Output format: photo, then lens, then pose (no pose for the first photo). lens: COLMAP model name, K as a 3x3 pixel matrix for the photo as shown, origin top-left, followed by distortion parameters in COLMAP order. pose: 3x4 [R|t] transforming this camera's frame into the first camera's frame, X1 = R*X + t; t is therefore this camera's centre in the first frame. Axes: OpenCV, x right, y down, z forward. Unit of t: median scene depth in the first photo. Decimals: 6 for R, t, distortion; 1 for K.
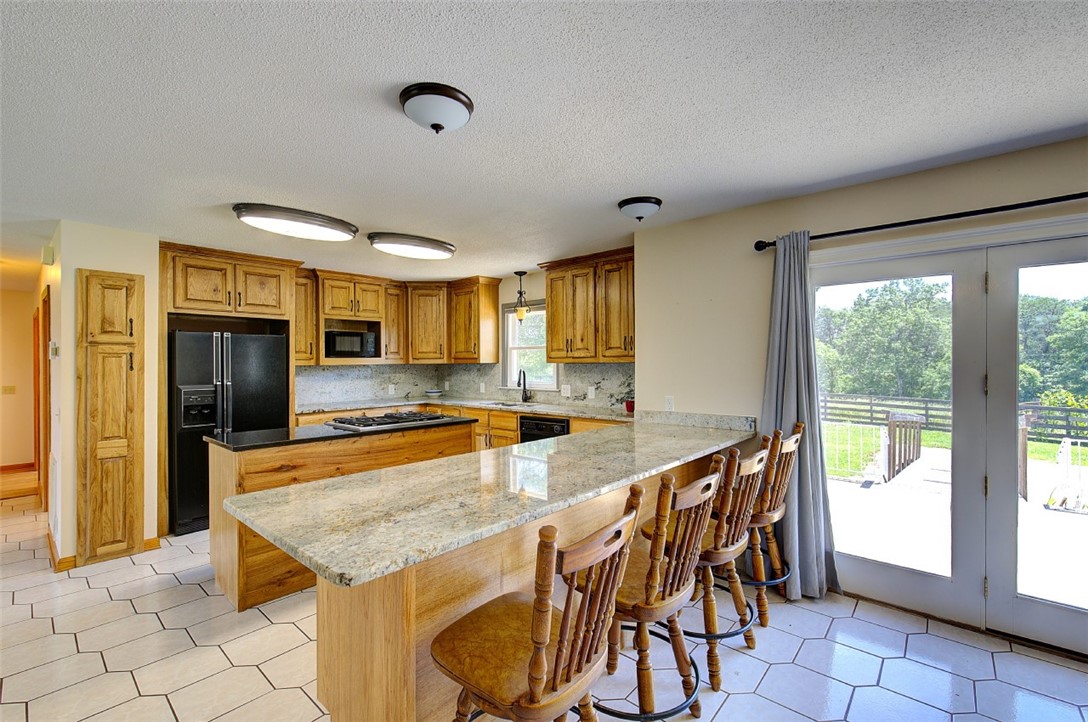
lens RADIAL K [[471.1, 0, 542.0], [0, 471.1, 360.2], [0, 0, 1]] dist [-0.003714, 0.000160]
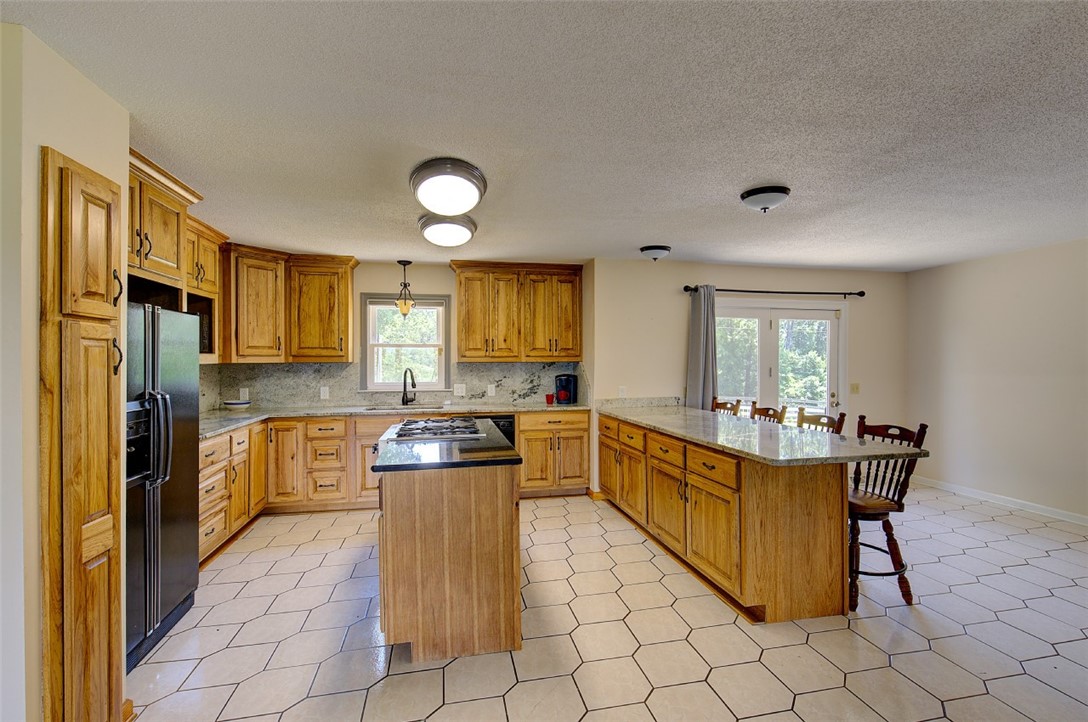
lens RADIAL K [[522.0, 0, 541.3], [0, 522.0, 363.7], [0, 0, 1]] dist [-0.003351, -0.000017]
pose [[0.582191, 0.000441, 0.813052, -0.753319], [-0.004344, 0.999987, 0.002567, 0.005588], [-0.813040, -0.005026, 0.582186, 0.220437]]
